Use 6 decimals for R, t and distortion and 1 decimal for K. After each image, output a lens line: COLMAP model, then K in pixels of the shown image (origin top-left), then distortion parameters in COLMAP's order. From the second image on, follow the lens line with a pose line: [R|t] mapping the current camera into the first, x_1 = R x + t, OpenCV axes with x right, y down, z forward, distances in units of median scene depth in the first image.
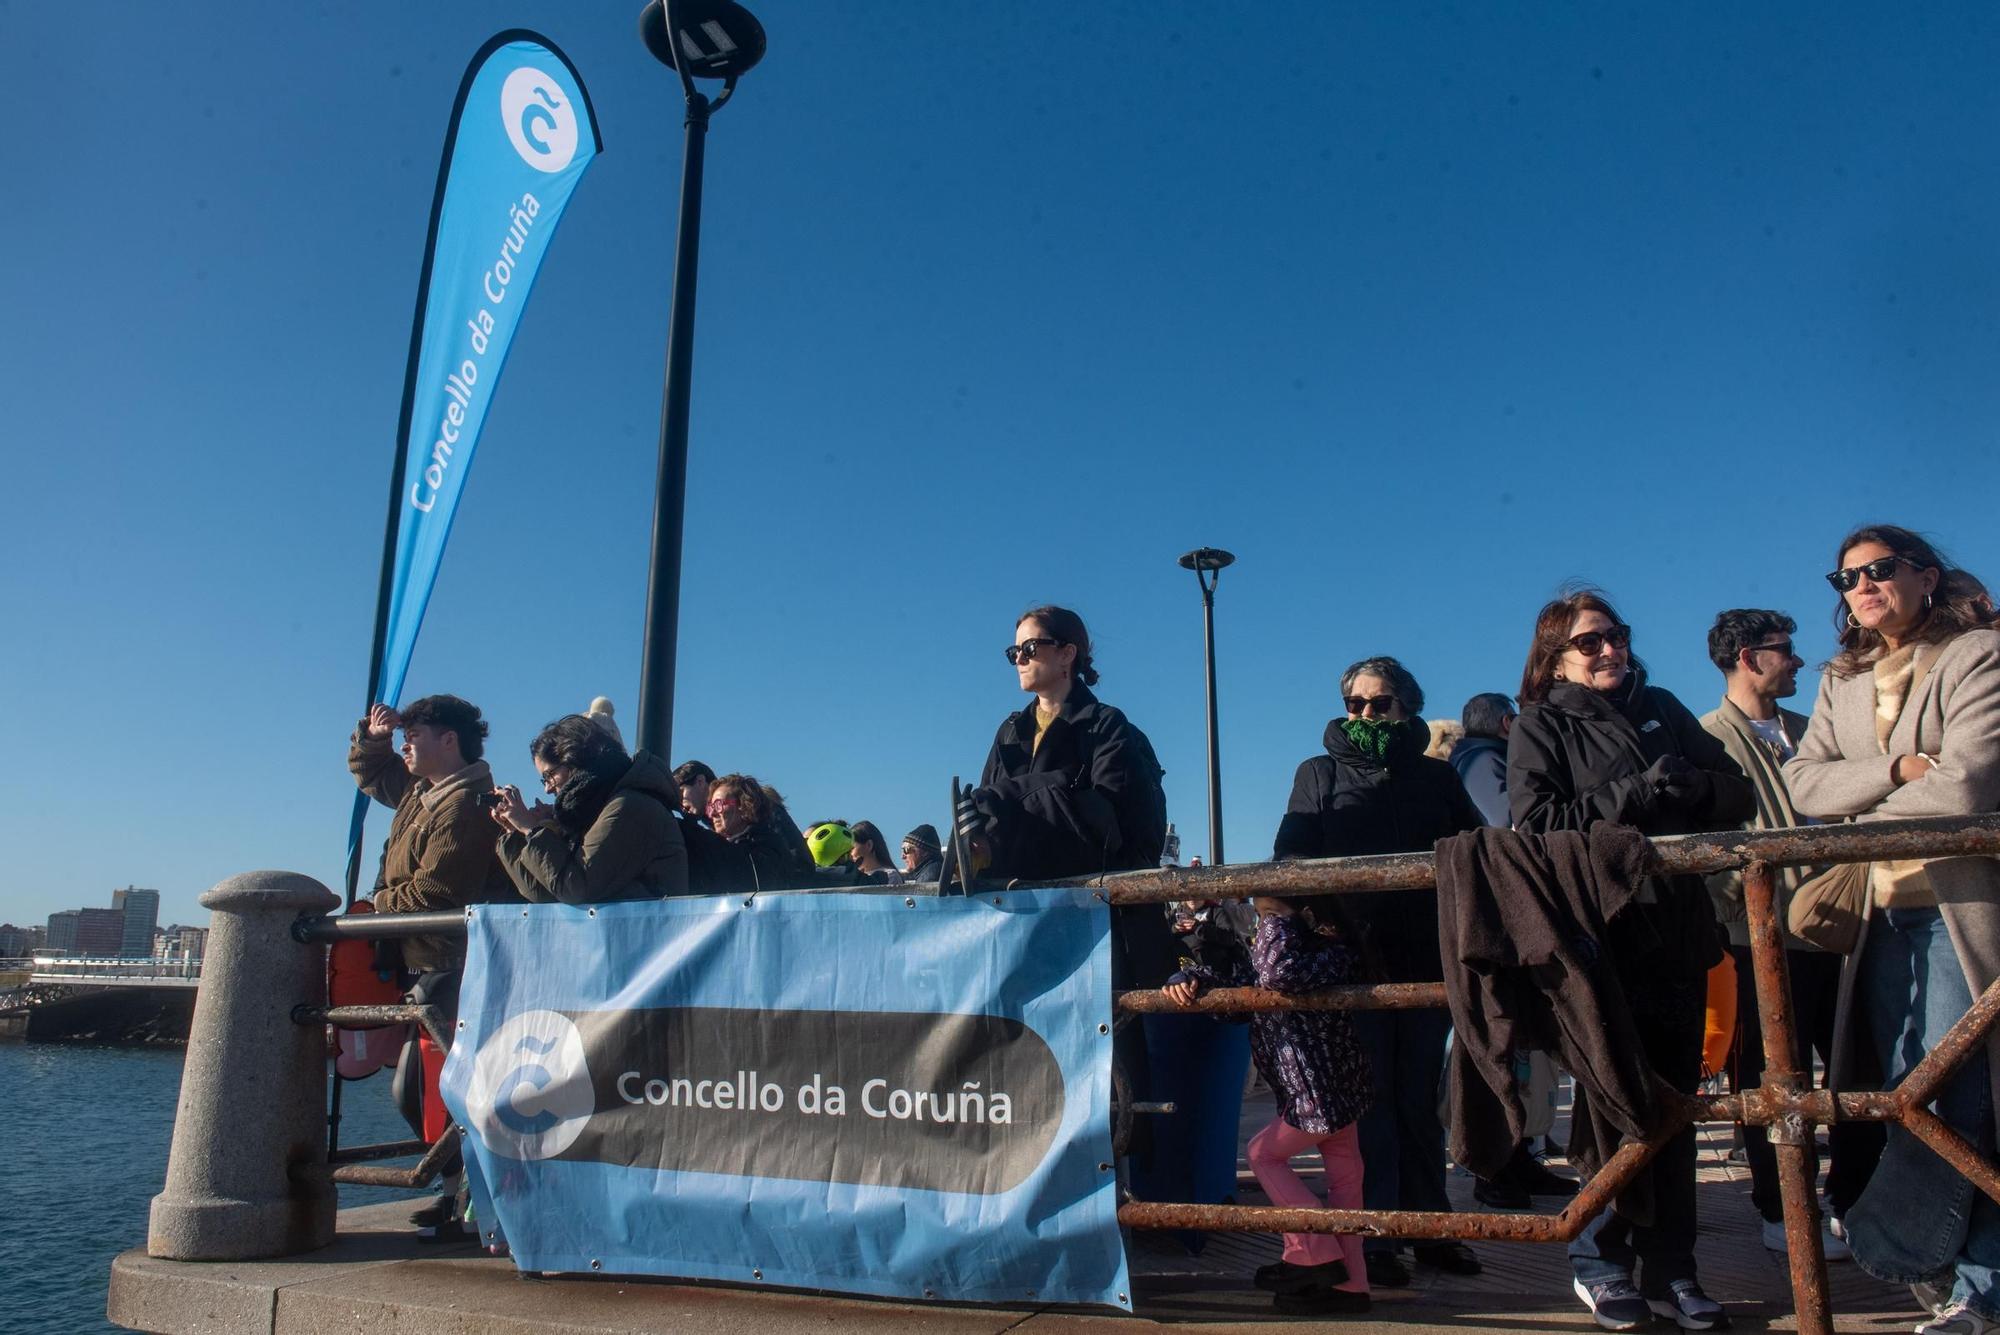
lens RADIAL K [[1333.3, 0, 1023.7], [0, 1333.3, 670.9], [0, 0, 1]] dist [-0.064053, 0.001761]
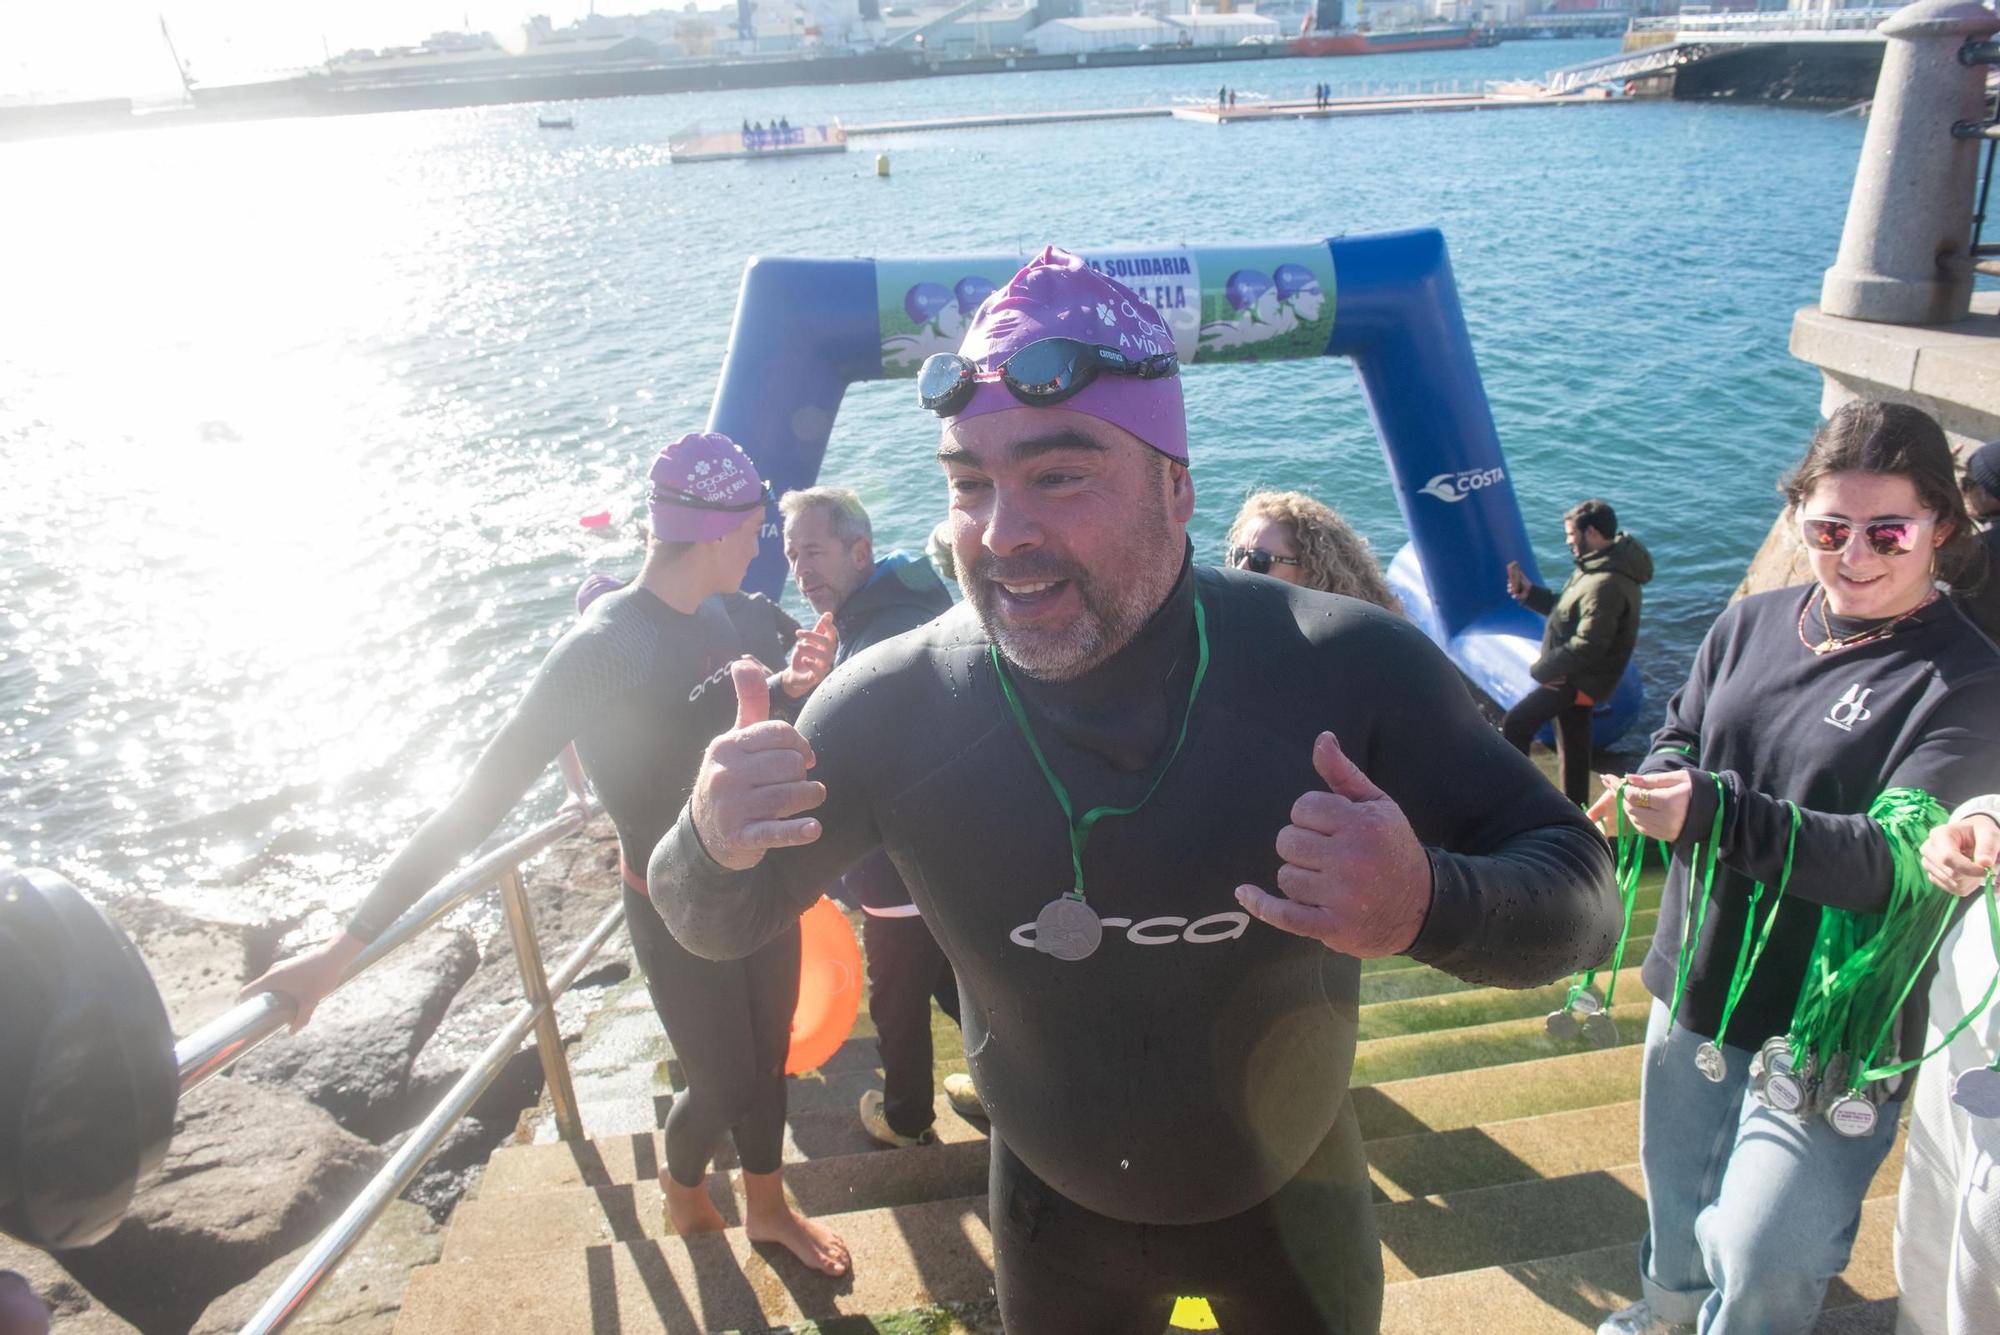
lens RADIAL K [[1318.1, 0, 1004.6], [0, 1318.1, 673.6], [0, 0, 1]] dist [-0.055983, 0.000342]
pose [[0.467539, 0.354661, -0.809705, 0.159509], [0.256274, 0.822264, 0.508139, -0.149928], [0.846009, -0.445081, 0.293551, -0.325002]]
